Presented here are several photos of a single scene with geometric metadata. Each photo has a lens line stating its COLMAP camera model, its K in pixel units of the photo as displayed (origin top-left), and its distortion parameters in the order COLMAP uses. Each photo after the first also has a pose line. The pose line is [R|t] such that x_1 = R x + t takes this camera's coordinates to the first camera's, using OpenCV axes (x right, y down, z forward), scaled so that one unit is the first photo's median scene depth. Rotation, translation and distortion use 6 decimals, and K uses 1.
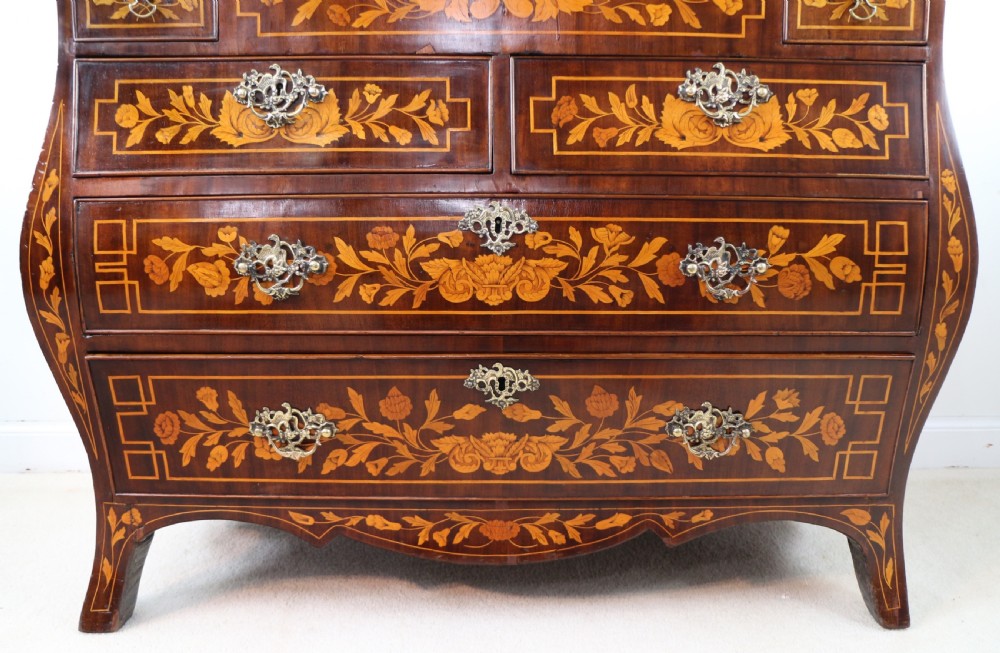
lens RADIAL K [[857.9, 0, 505.2], [0, 857.9, 361.2], [0, 0, 1]] dist [-0.184861, 0.145653]
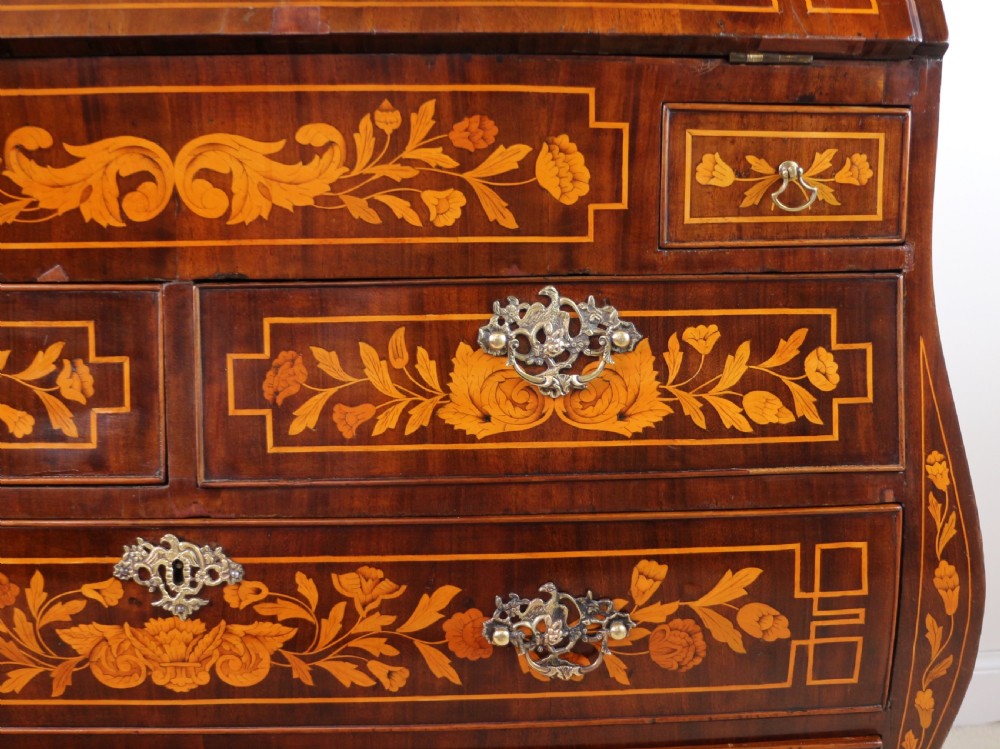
lens RADIAL K [[1197.3, 0, 545.0], [0, 1197.3, 358.2], [0, 0, 1]] dist [-0.155252, 0.000000]
pose [[0.998050, -0.010556, 0.061526, 0.200745], [0.010161, 0.999926, 0.006733, -0.312328], [-0.061593, -0.006095, 0.998083, 0.154841]]
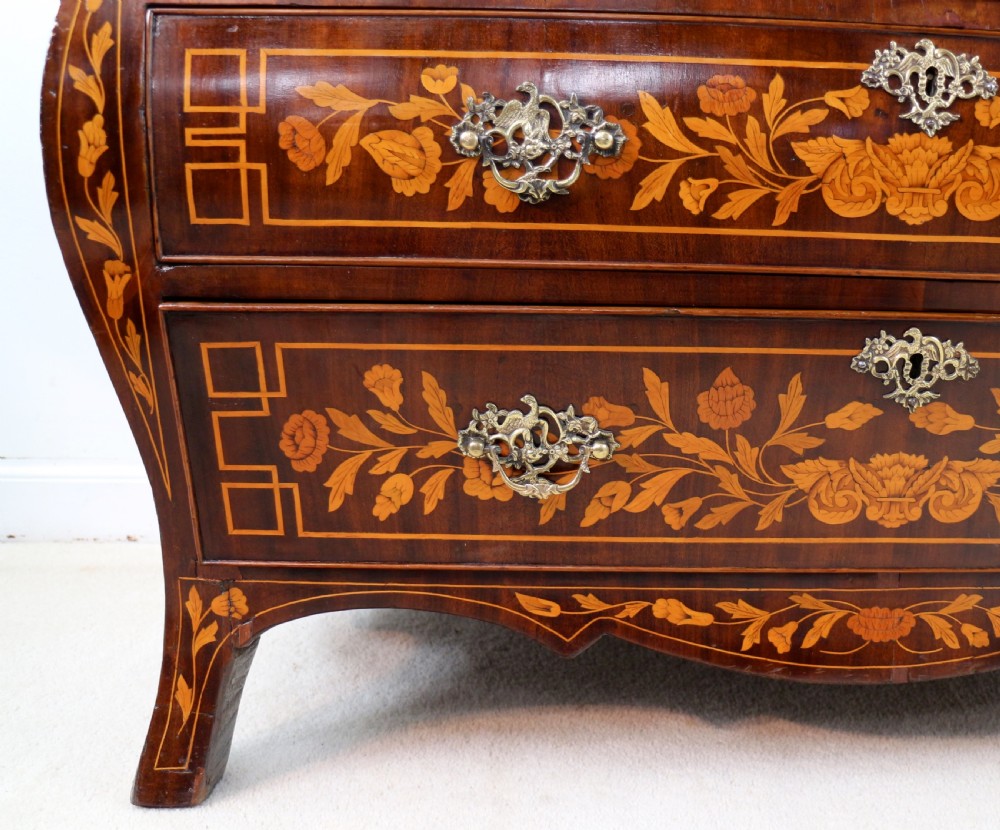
lens RADIAL K [[1135.3, 0, 685.1], [0, 1135.3, 440.9], [0, 0, 1]] dist [-0.143849, 0.000000]
pose [[0.998351, 0.012092, 0.056117, -0.208809], [-0.013103, 0.999758, 0.017689, 0.068109], [-0.055890, -0.018395, 0.998267, 0.267003]]
